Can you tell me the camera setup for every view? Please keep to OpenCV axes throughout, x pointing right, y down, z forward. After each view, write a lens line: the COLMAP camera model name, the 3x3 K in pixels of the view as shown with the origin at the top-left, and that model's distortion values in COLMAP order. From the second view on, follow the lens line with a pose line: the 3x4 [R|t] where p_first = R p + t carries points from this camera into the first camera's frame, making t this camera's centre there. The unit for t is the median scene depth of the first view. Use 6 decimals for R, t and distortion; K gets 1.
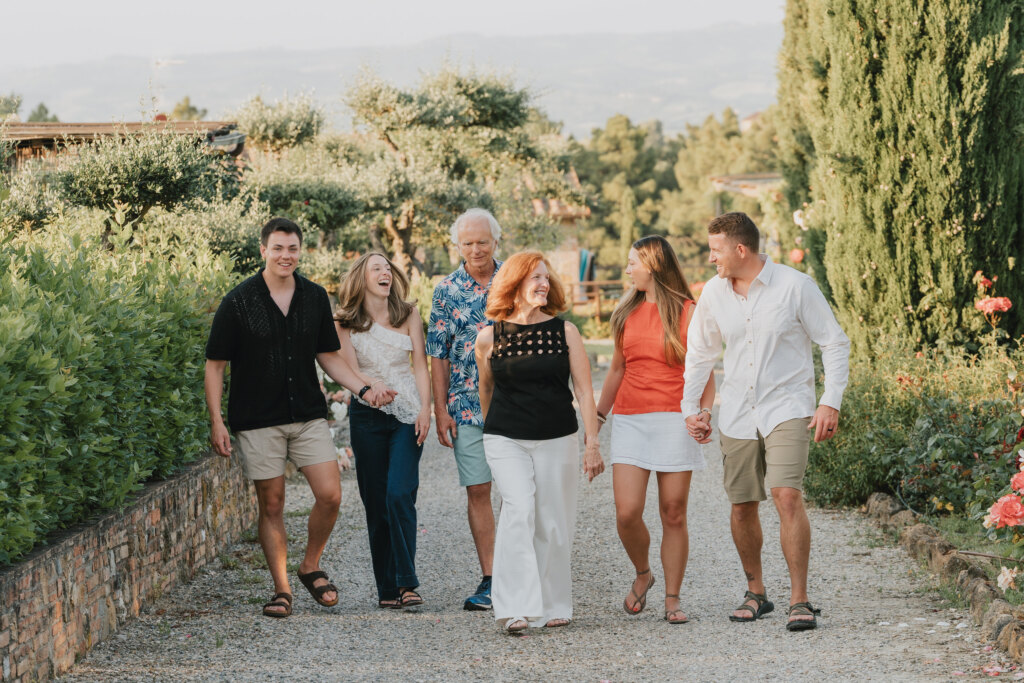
lens RADIAL K [[3631.4, 0, 511.9], [0, 3631.4, 341.4], [0, 0, 1]] dist [-0.073962, 0.000000]
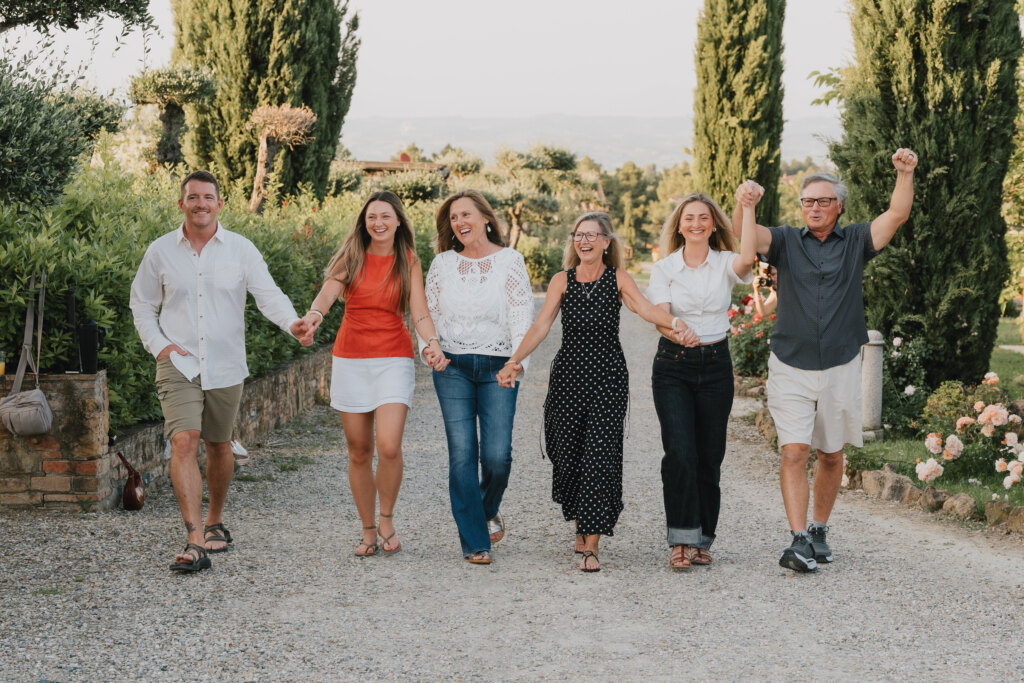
lens RADIAL K [[2067.3, 0, 512.4], [0, 2067.3, 341.4], [0, 0, 1]] dist [-0.037996, 0.000000]
pose [[0.998307, 0.049392, -0.030719, 0.010137], [-0.048443, 0.998348, 0.030904, 0.008250], [0.032195, -0.029364, 0.999050, -0.276642]]
